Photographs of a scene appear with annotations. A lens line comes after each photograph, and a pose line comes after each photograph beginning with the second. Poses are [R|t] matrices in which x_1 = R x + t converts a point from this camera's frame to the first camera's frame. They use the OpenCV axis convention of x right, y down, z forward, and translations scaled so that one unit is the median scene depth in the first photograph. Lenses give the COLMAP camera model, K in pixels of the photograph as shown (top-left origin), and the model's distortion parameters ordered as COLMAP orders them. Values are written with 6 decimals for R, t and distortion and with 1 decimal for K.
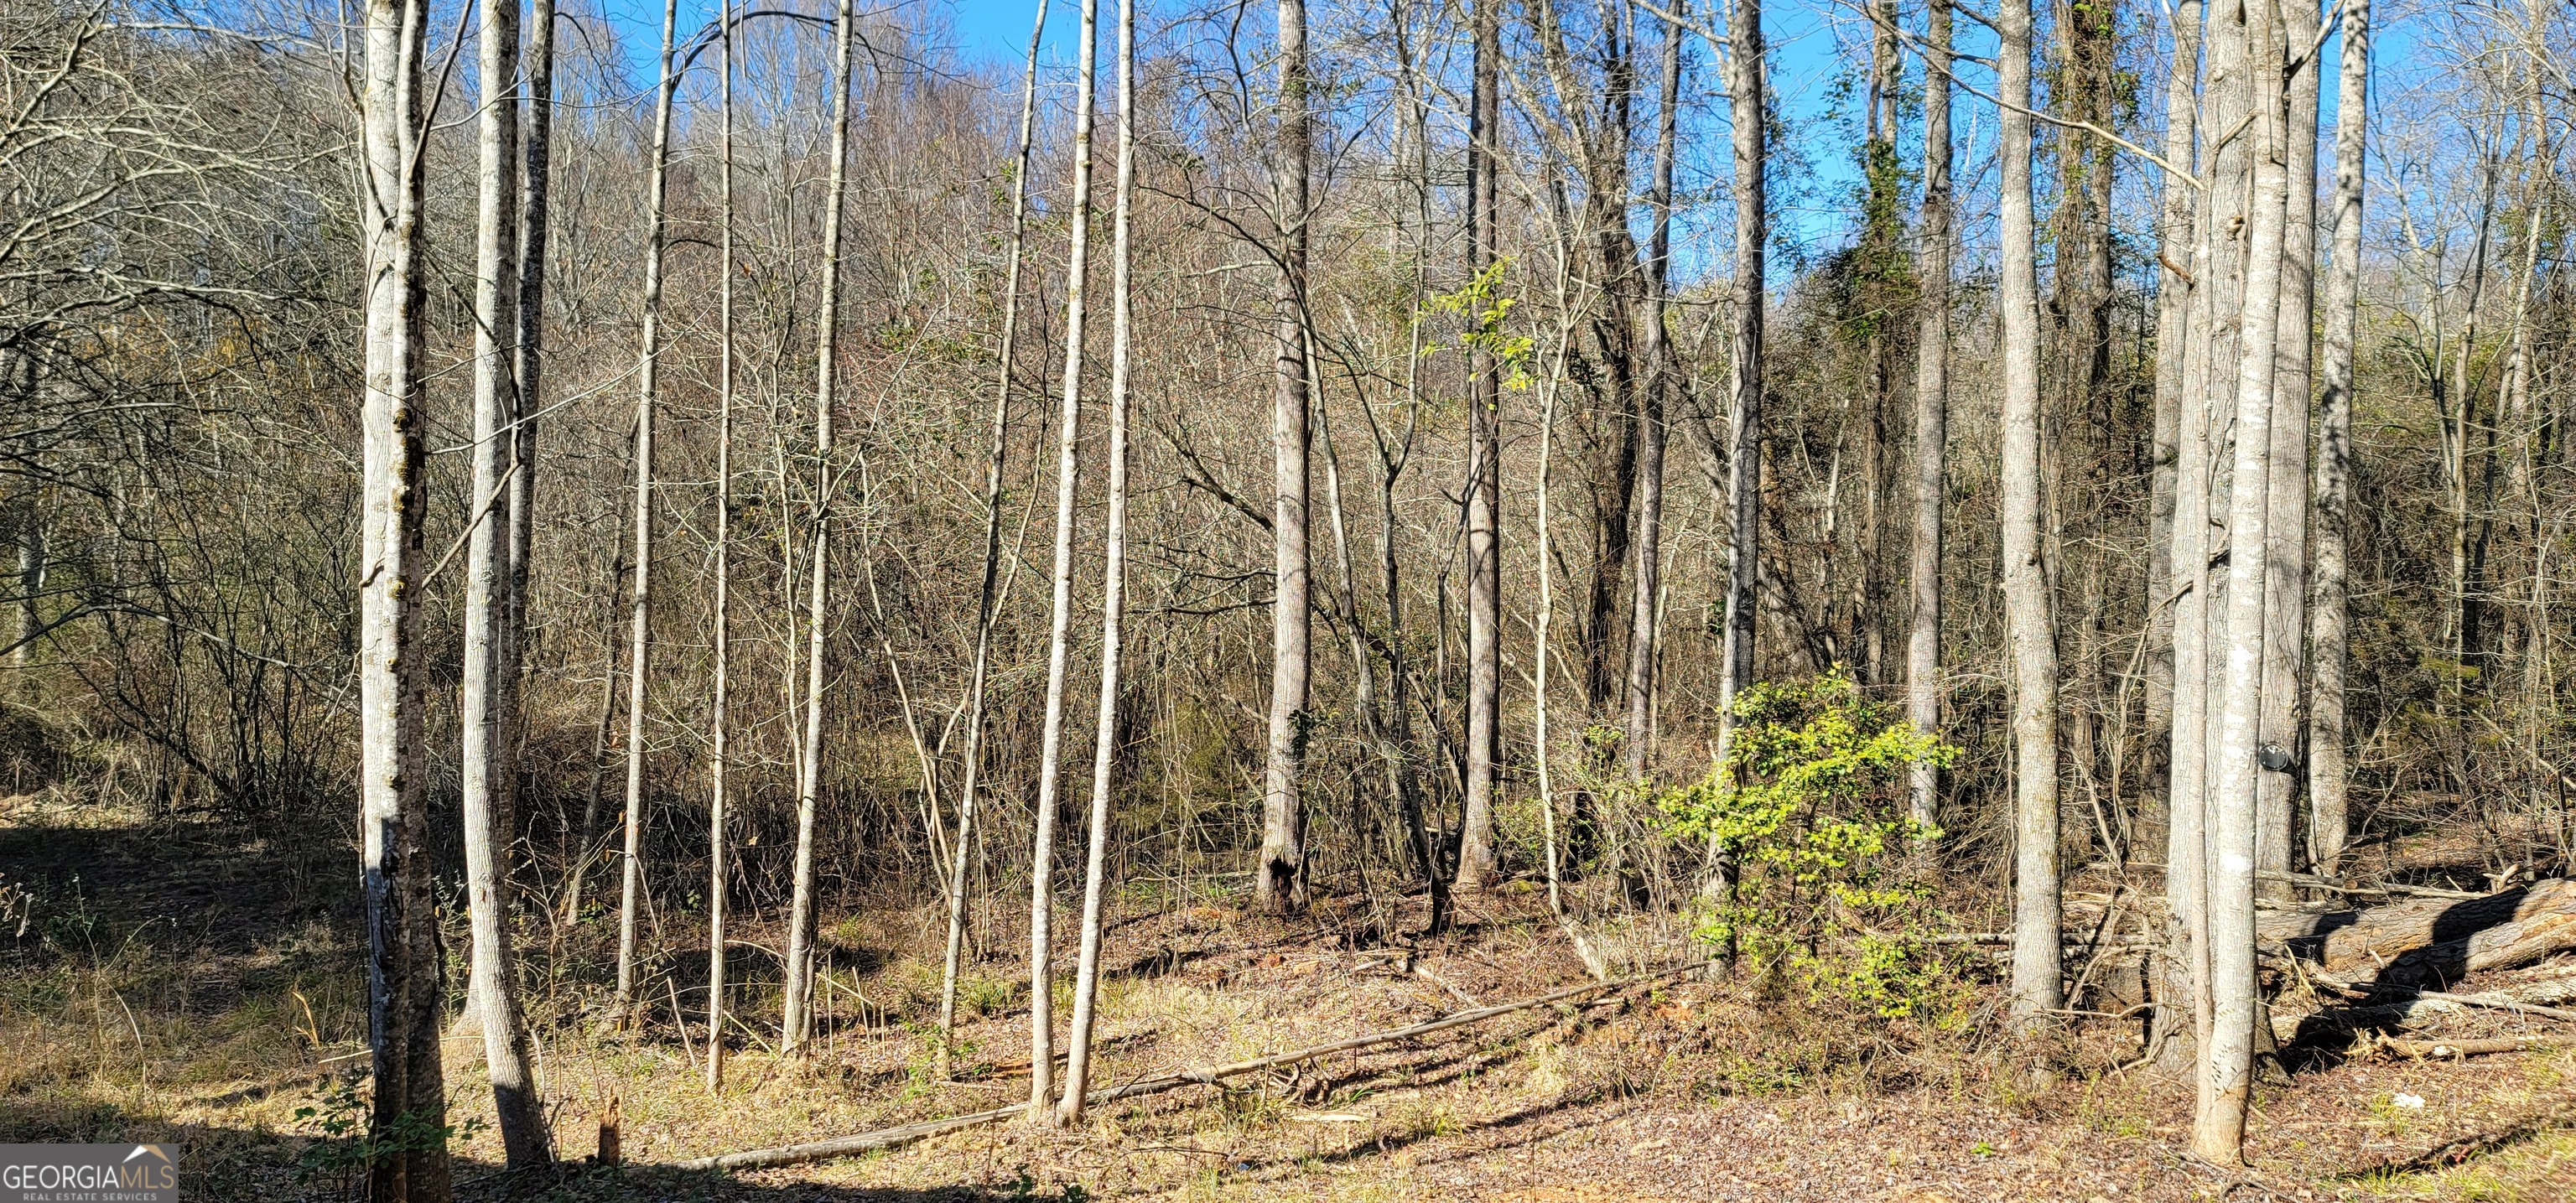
lens RADIAL K [[1892.3, 0, 1283.8], [0, 1892.3, 596.2], [0, 0, 1]] dist [0.069818, -0.060961]
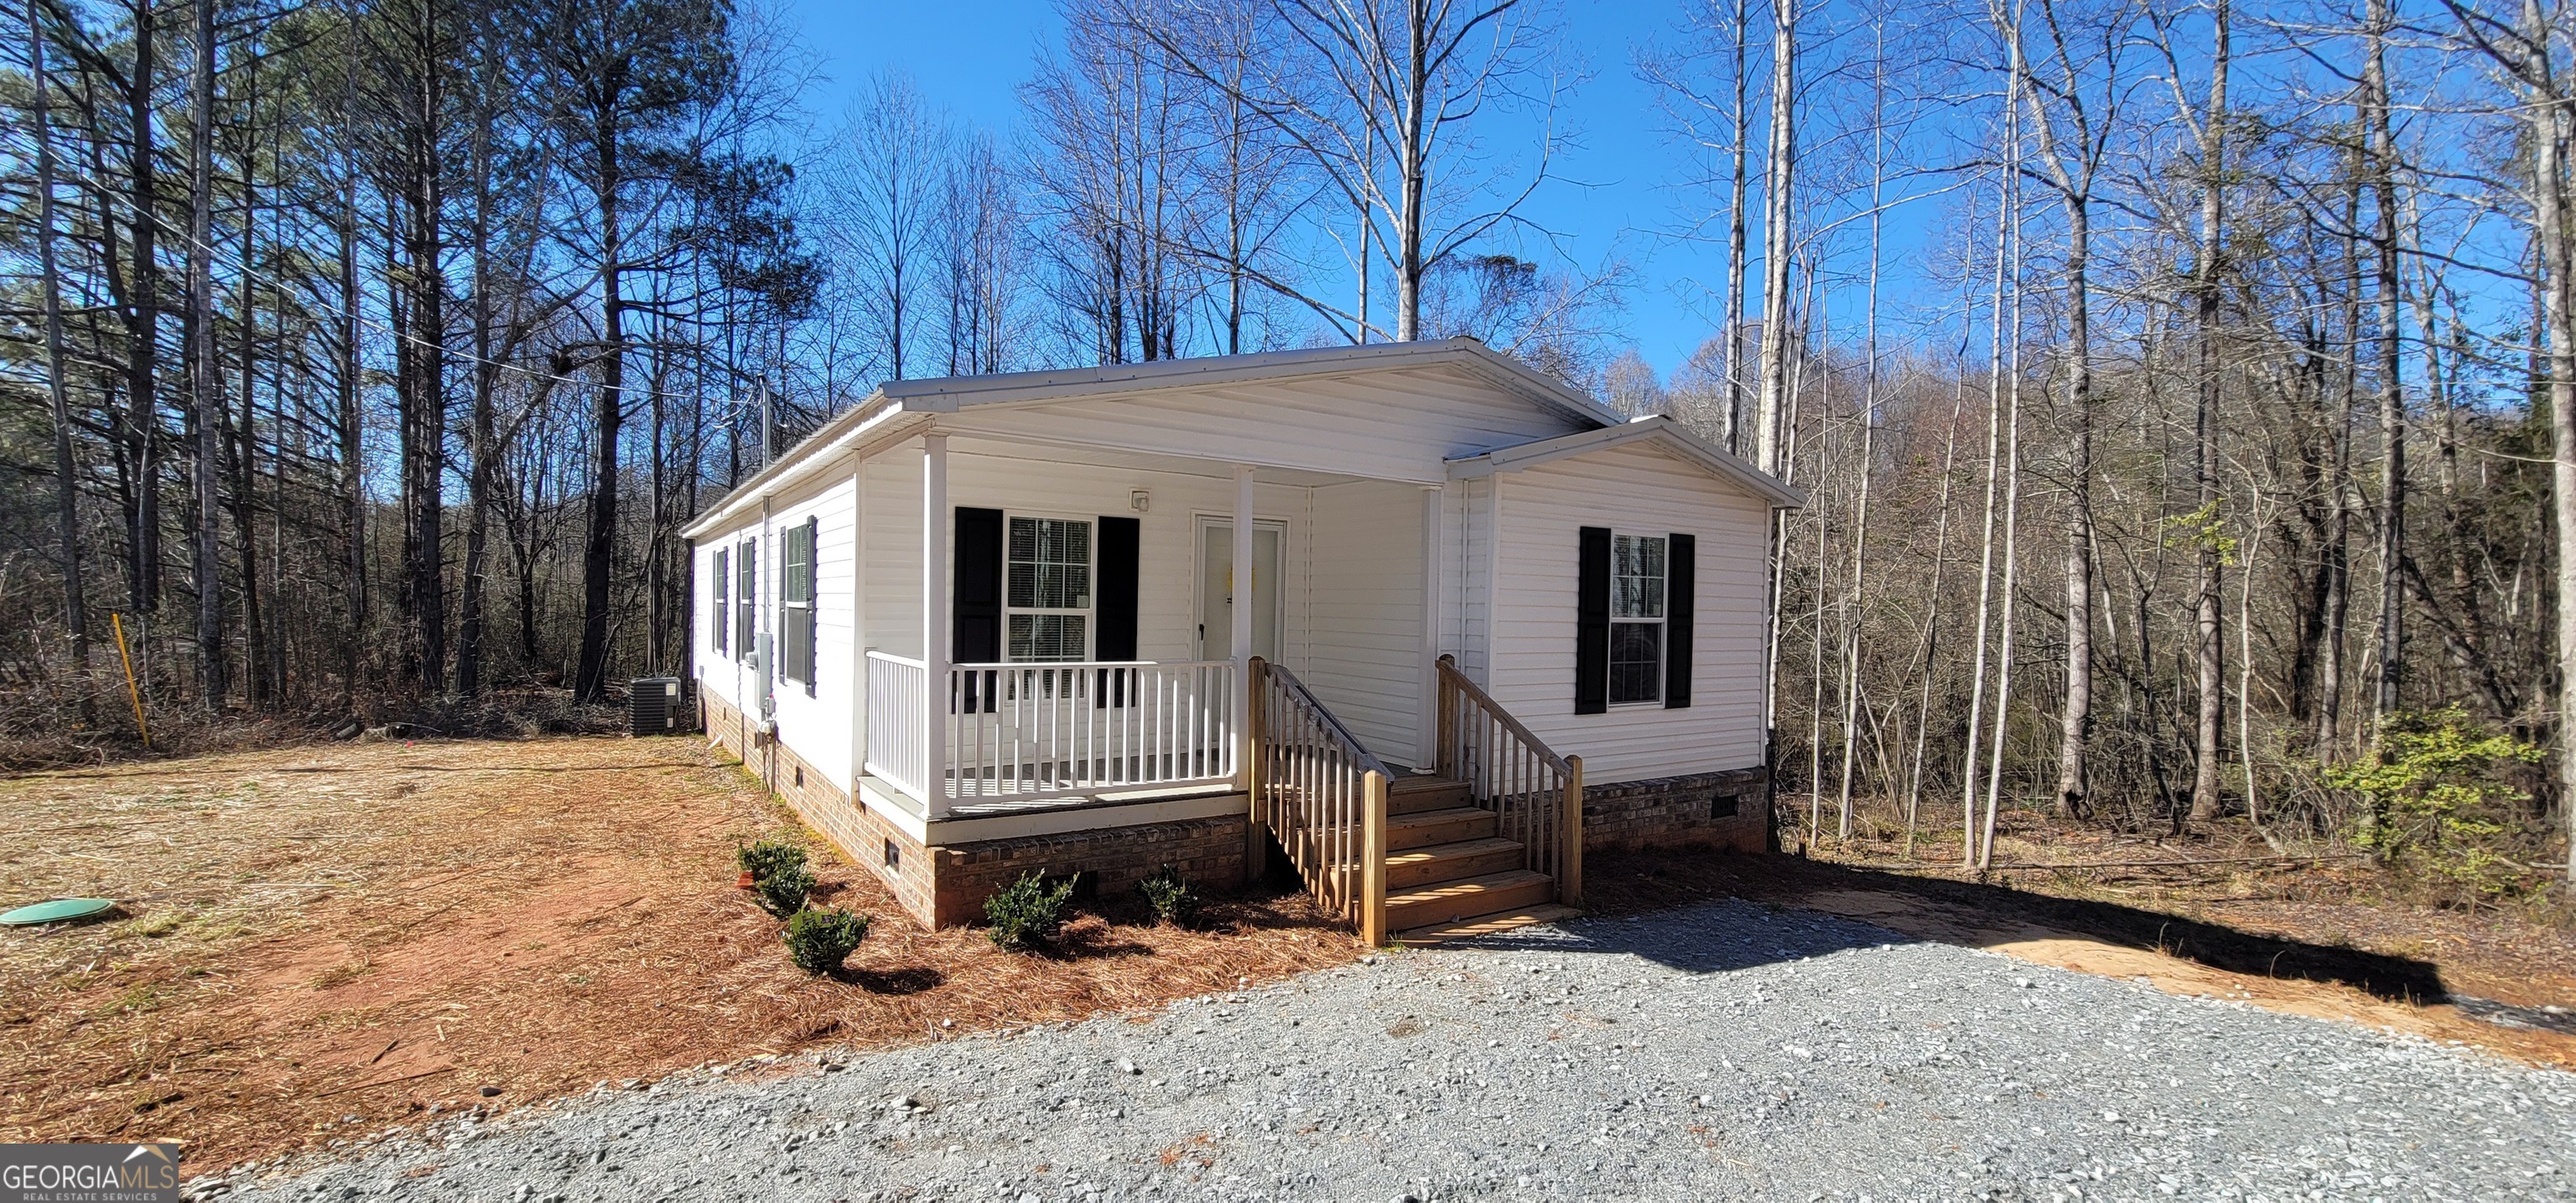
lens RADIAL K [[1053.0, 0, 1272.8], [0, 1053.0, 625.0], [0, 0, 1]] dist [-0.012268, 0.001703]
pose [[0.805634, 0.000254, -0.592414, -0.027115], [-0.008693, 0.999897, -0.011392, -0.013568], [0.592350, 0.014327, 0.805553, -0.362850]]
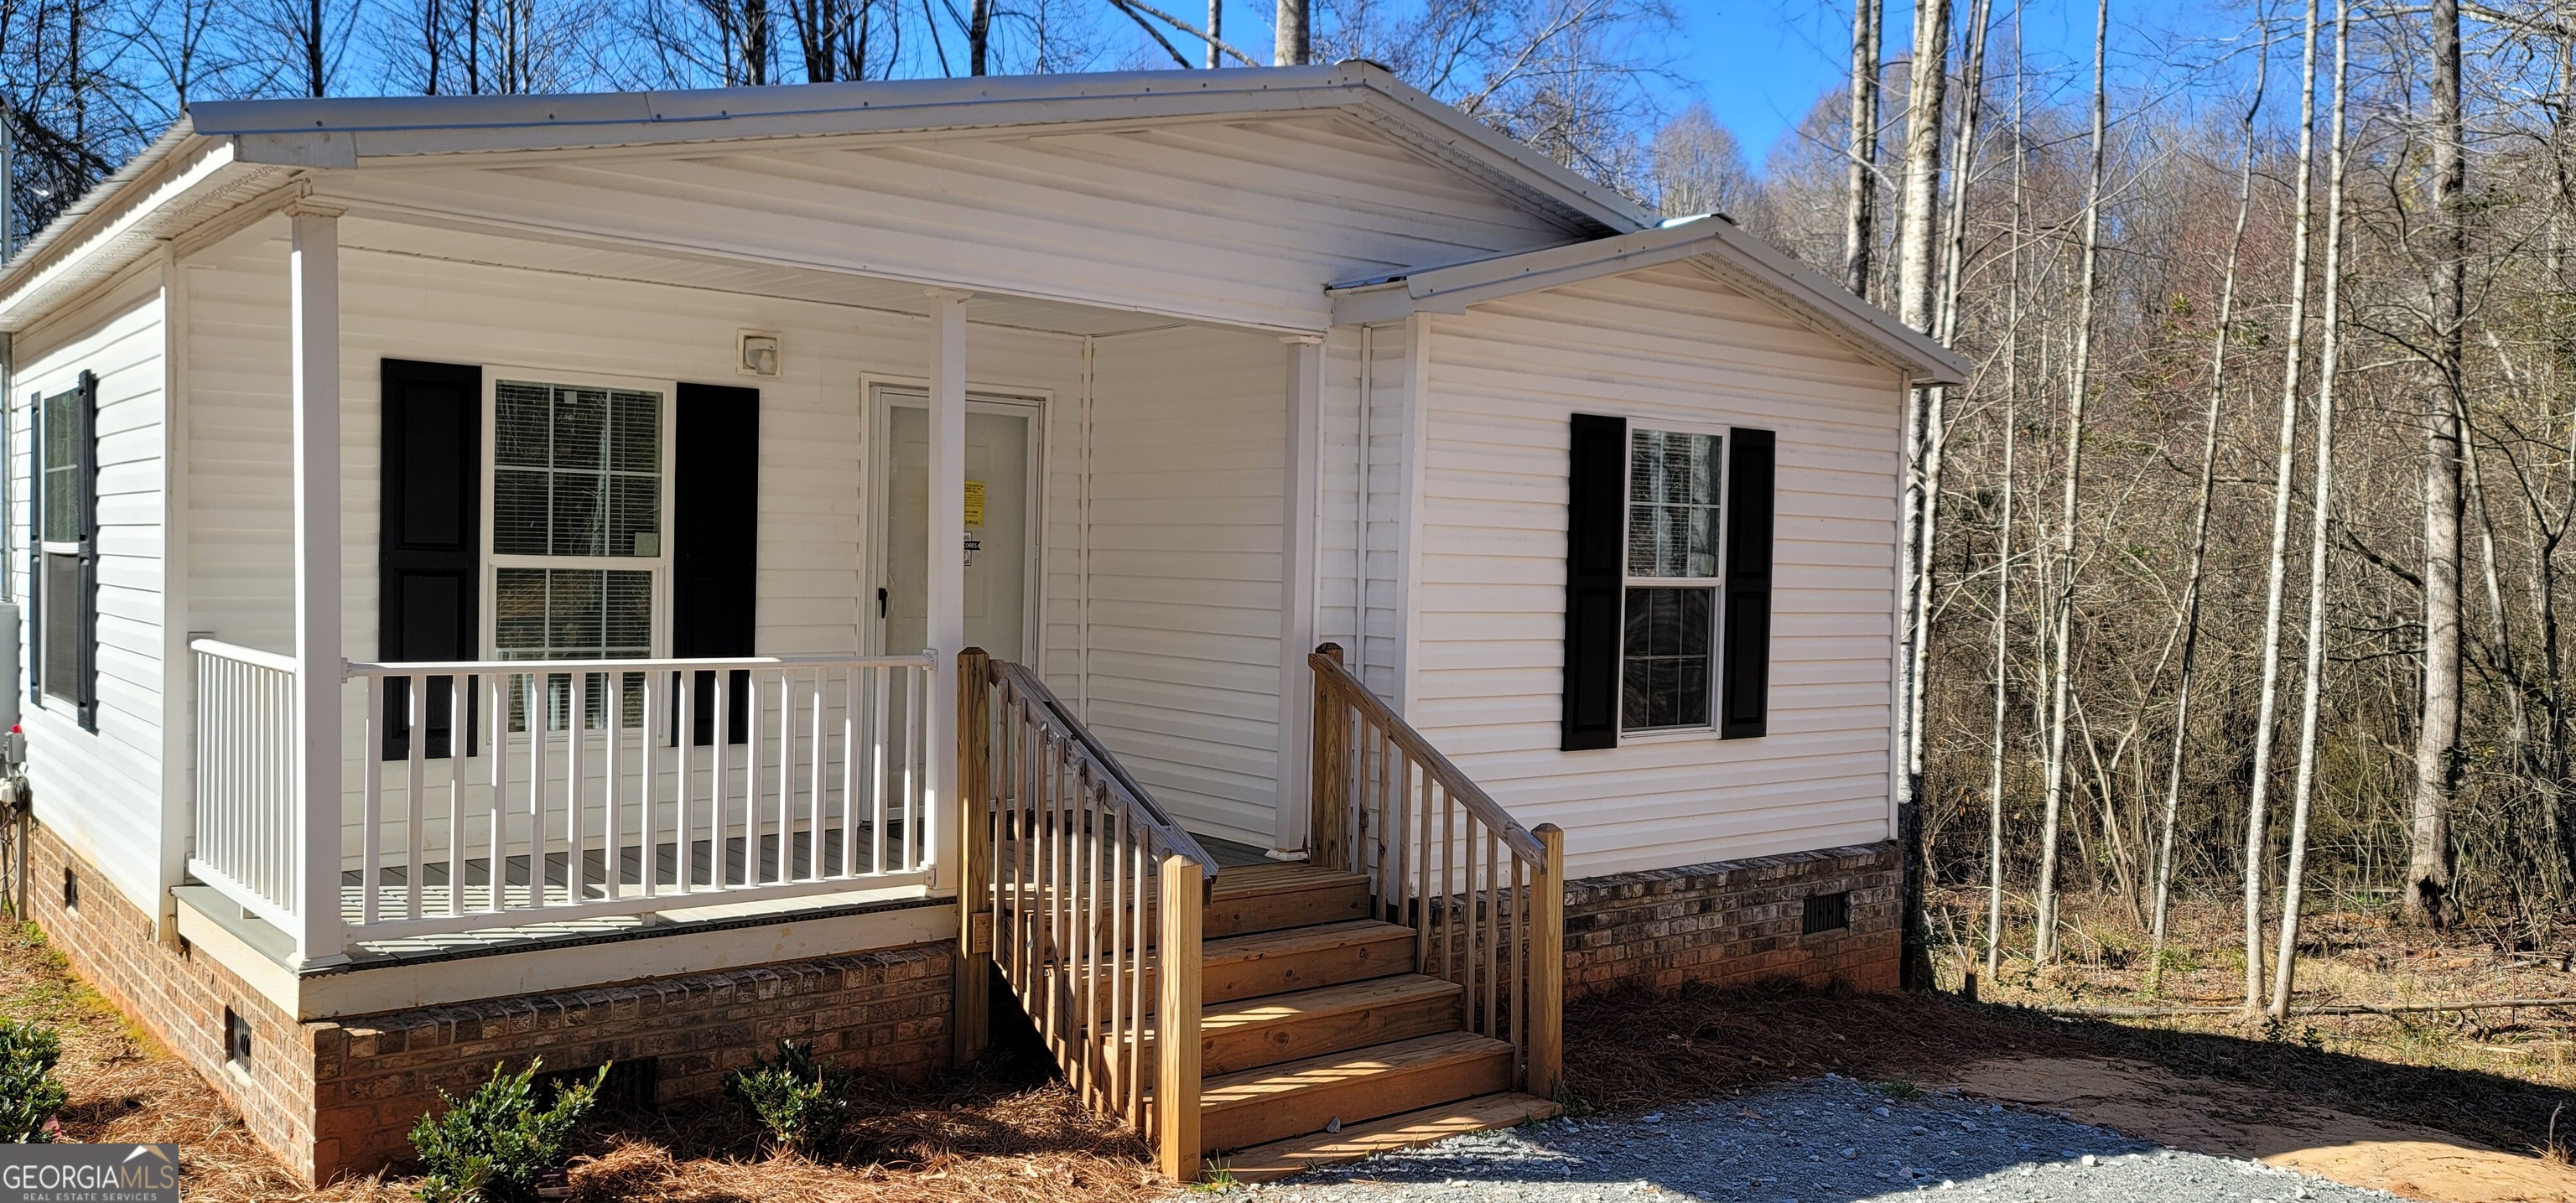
lens RADIAL K [[1892.3, 0, 1283.7], [0, 1892.3, 611.9], [0, 0, 1]] dist [0.069818, -0.060961]
pose [[0.865659, 0.006660, -0.500589, -0.019931], [-0.008704, 0.999961, -0.001747, -0.013291], [0.500558, 0.005870, 0.865683, -0.348031]]
